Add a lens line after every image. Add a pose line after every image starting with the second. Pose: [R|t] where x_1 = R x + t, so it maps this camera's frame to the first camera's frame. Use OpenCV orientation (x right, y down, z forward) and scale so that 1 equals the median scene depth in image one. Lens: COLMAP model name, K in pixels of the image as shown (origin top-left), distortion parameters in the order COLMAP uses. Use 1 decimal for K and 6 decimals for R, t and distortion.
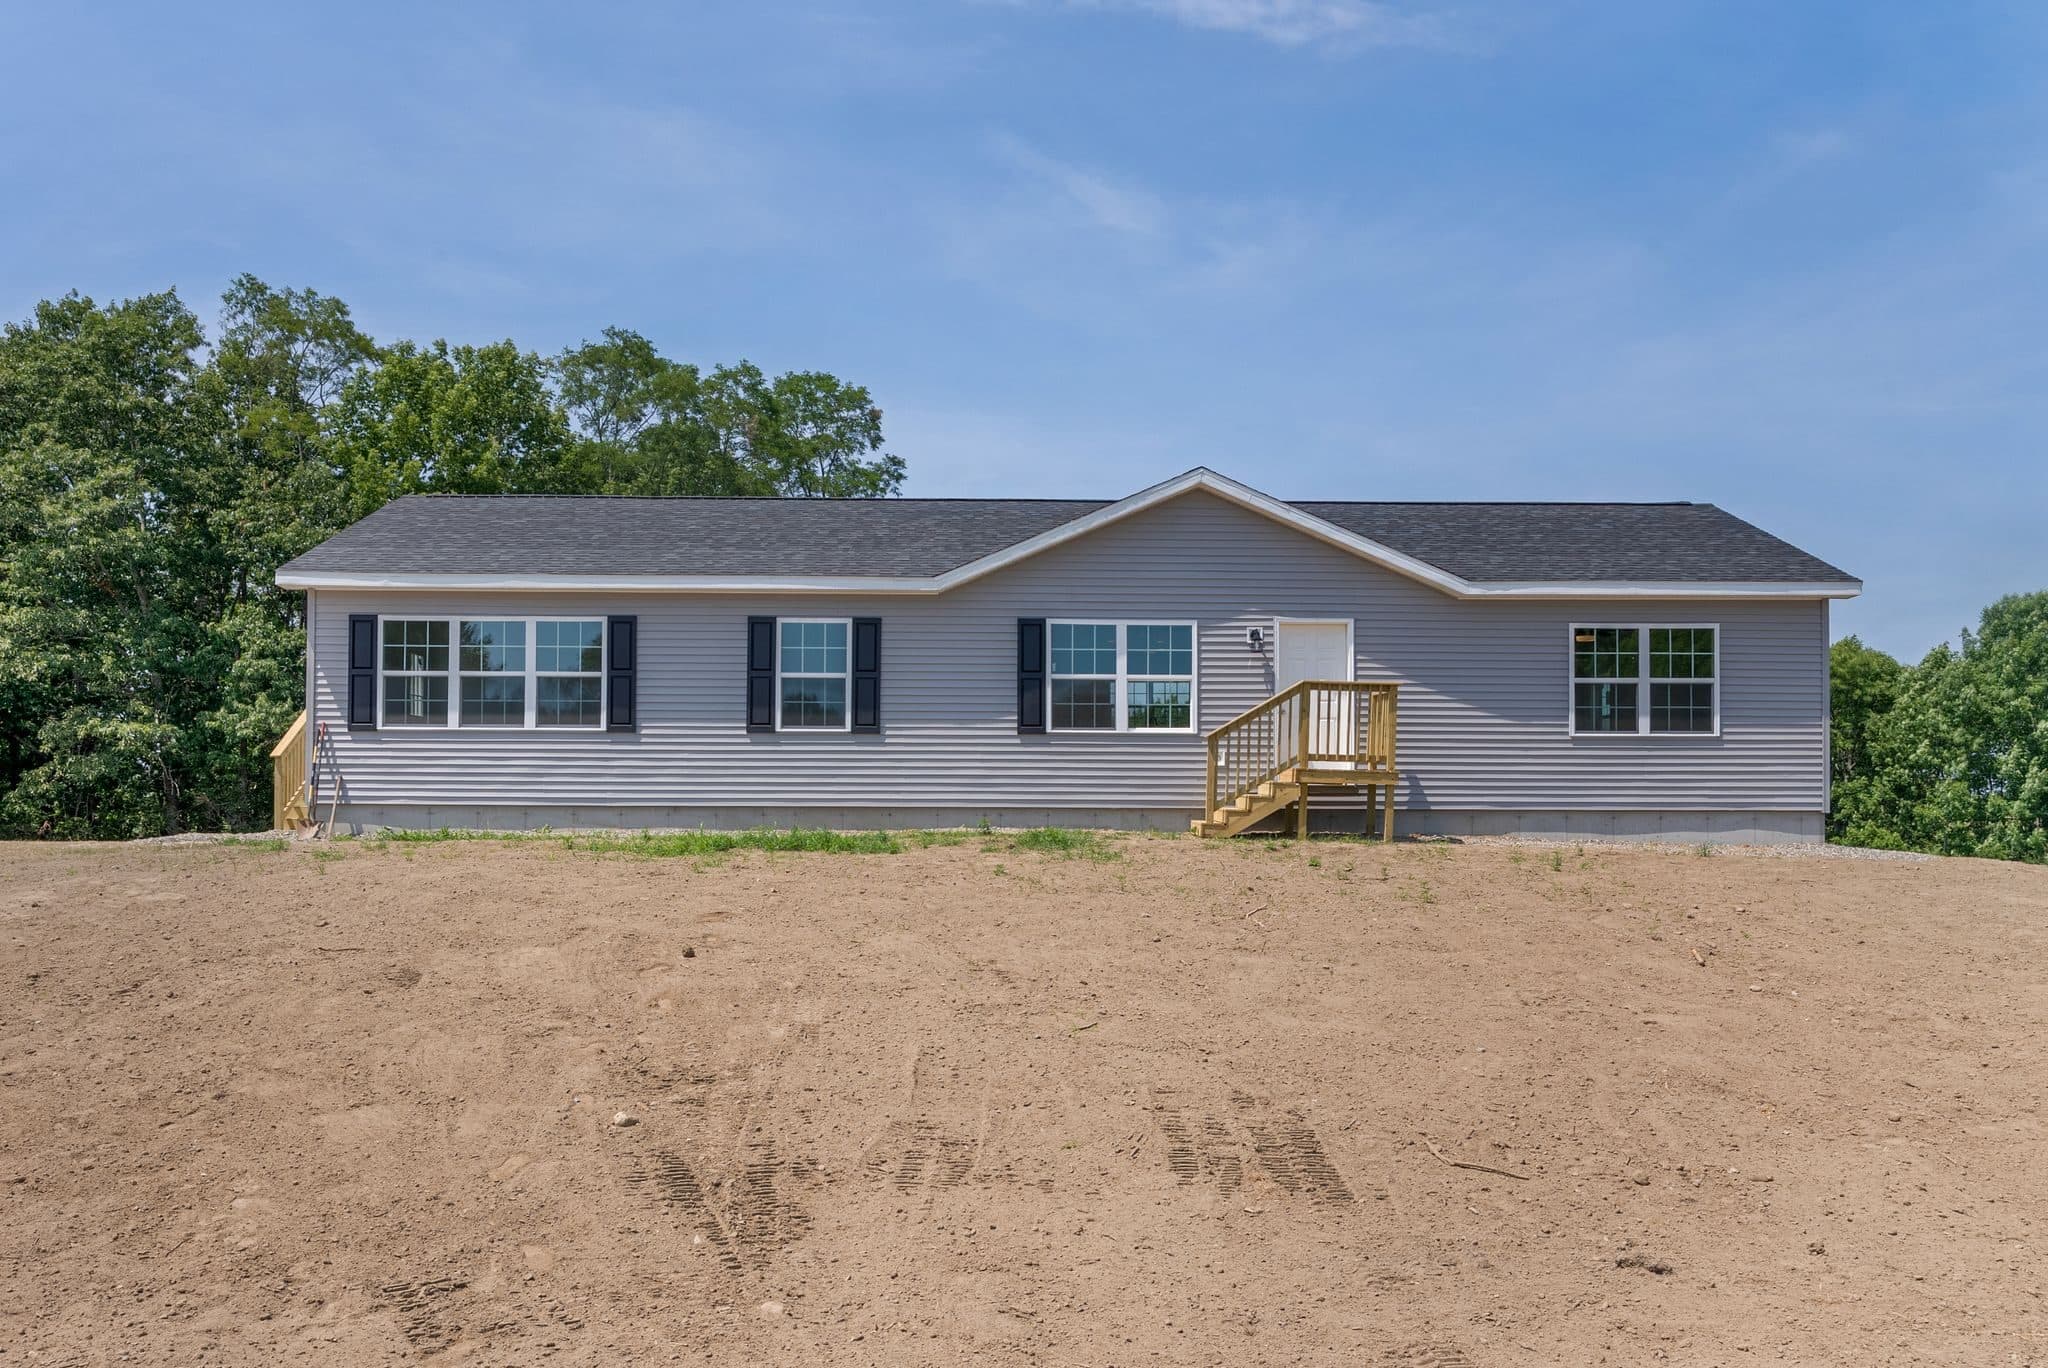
lens RADIAL K [[1659.3, 0, 1002.6], [0, 1659.3, 822.5], [0, 0, 1]] dist [-0.005969, -0.000232]
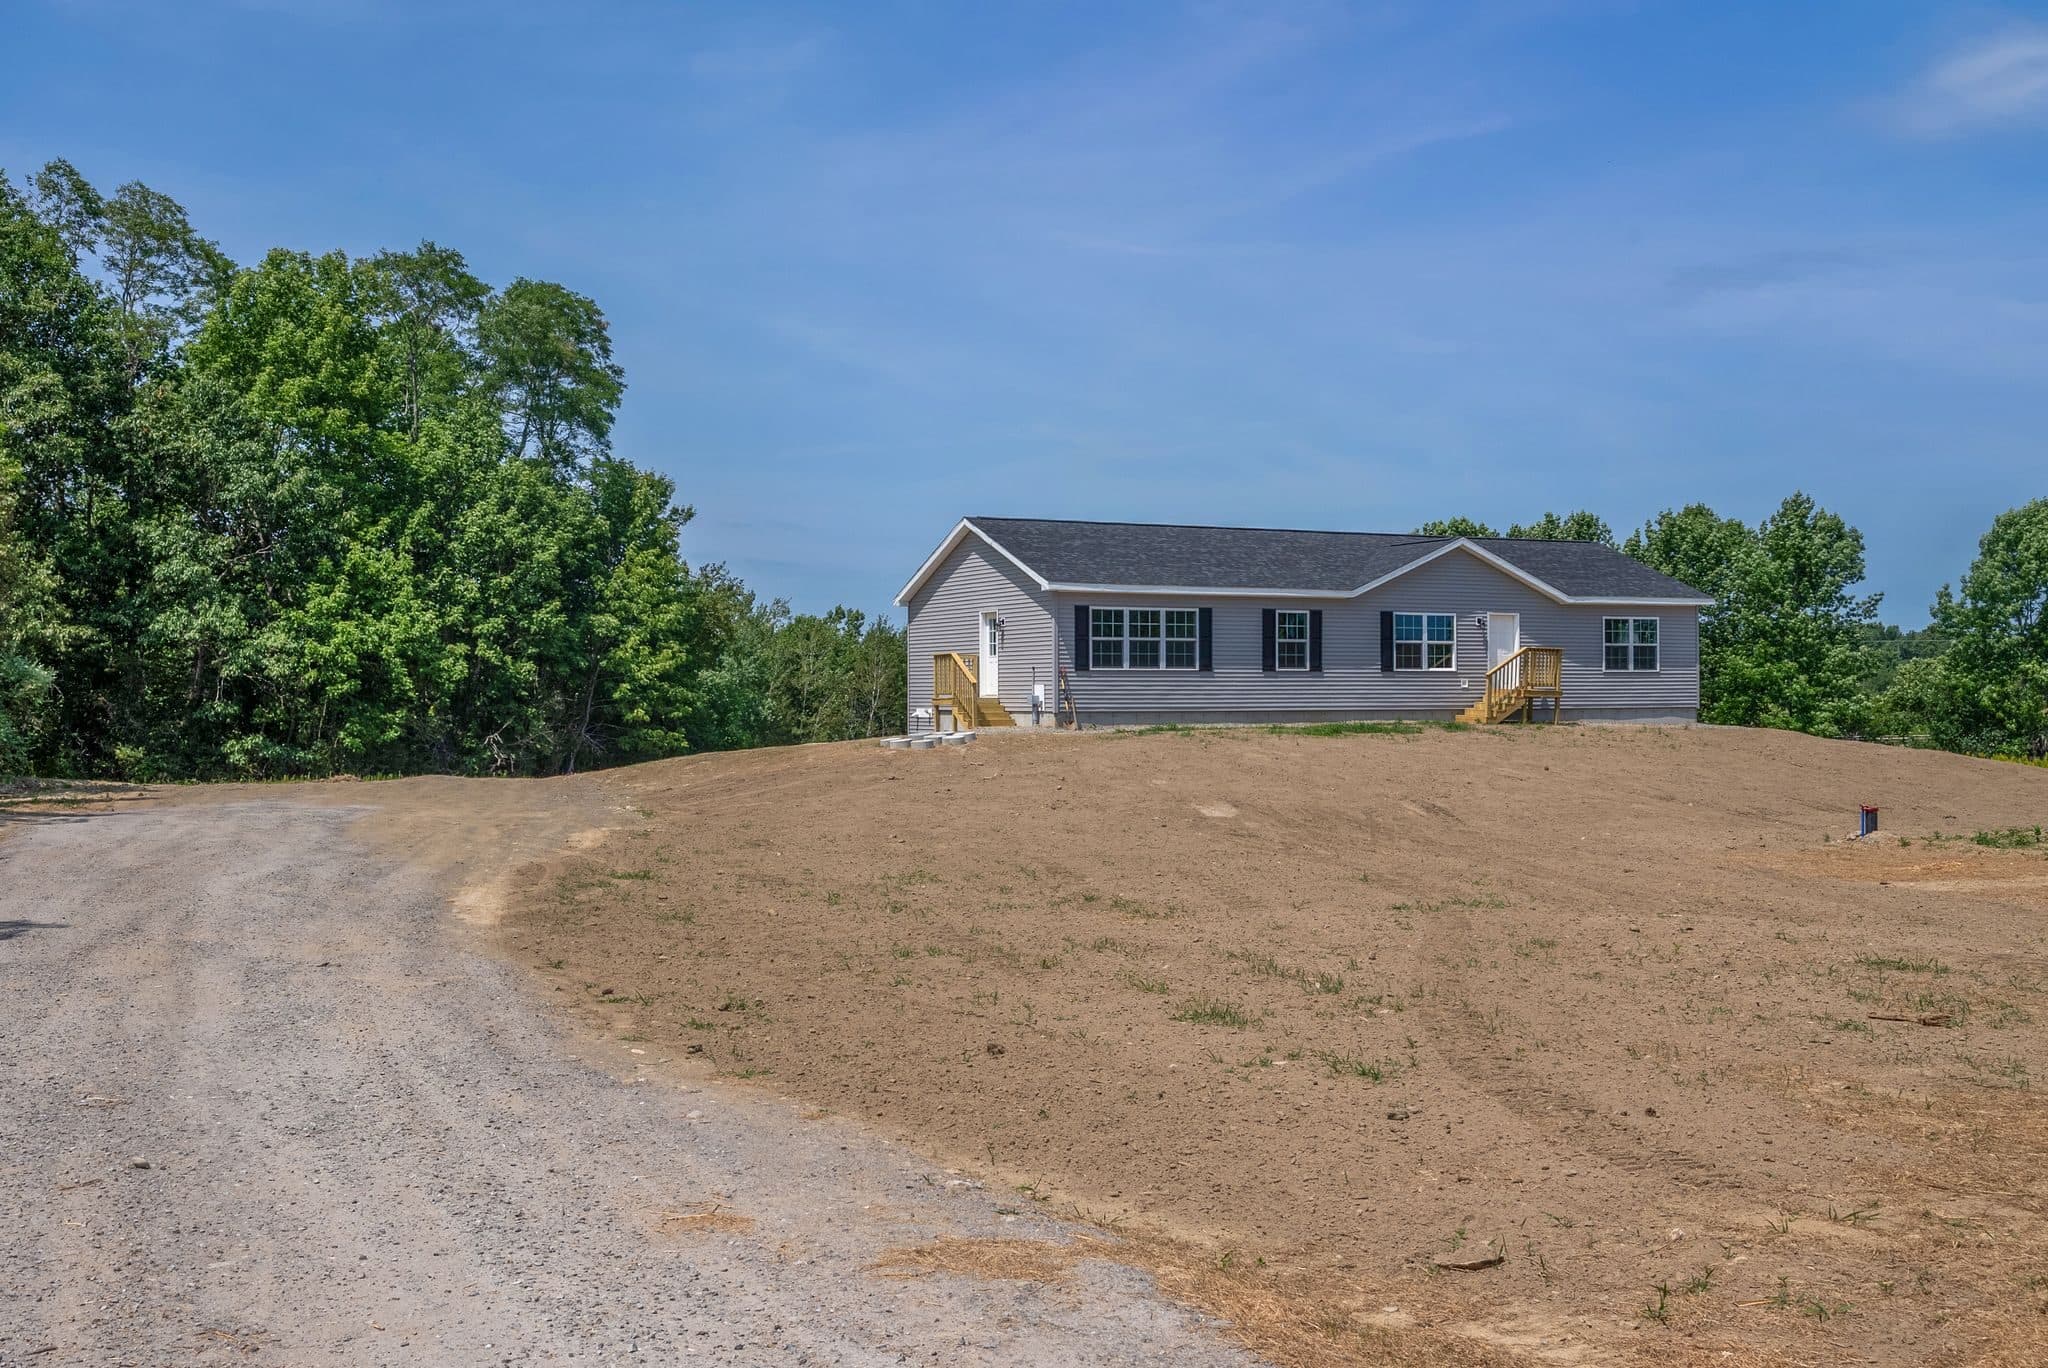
lens RADIAL K [[1986.3, 0, 1024.0], [0, 1986.3, 684.0], [0, 0, 1]] dist [0.000028, -0.002111]
pose [[0.905844, -0.004532, 0.423587, -1.344992], [0.011890, 0.999821, -0.014730, -0.009997], [-0.423444, 0.018380, 0.905736, -0.910902]]
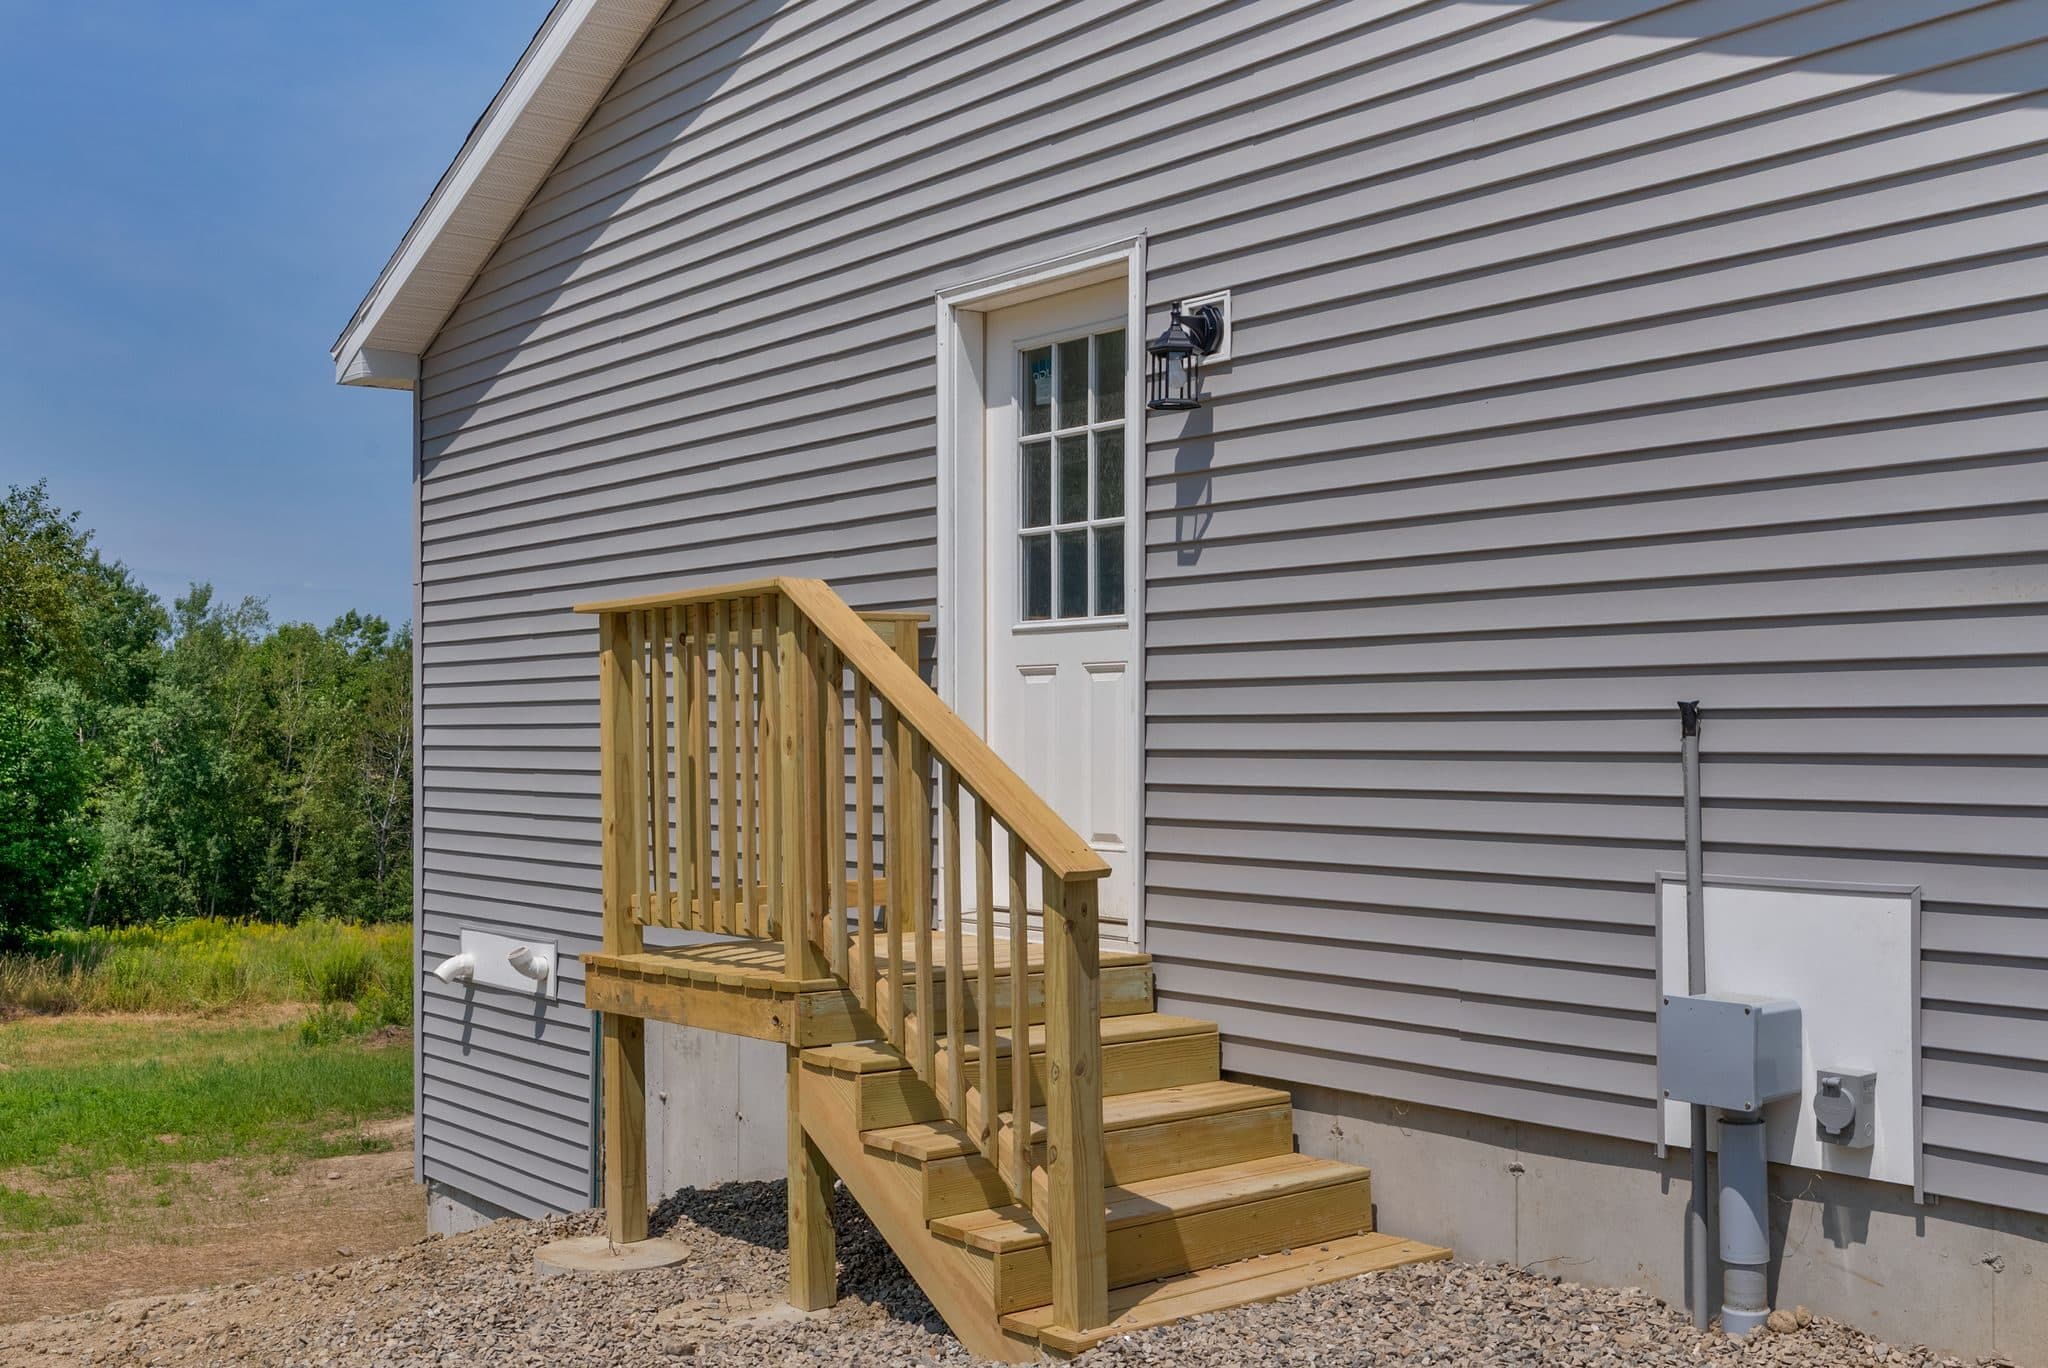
lens RADIAL K [[2209.7, 0, 1024.0], [0, 2209.7, 684.0], [0, 0, 1]] dist [0.010223, -0.000567]
pose [[0.807100, -0.002049, 0.590411, -0.614591], [0.021195, 0.999450, -0.025504, -0.058301], [-0.590034, 0.033098, 0.806700, 0.900394]]
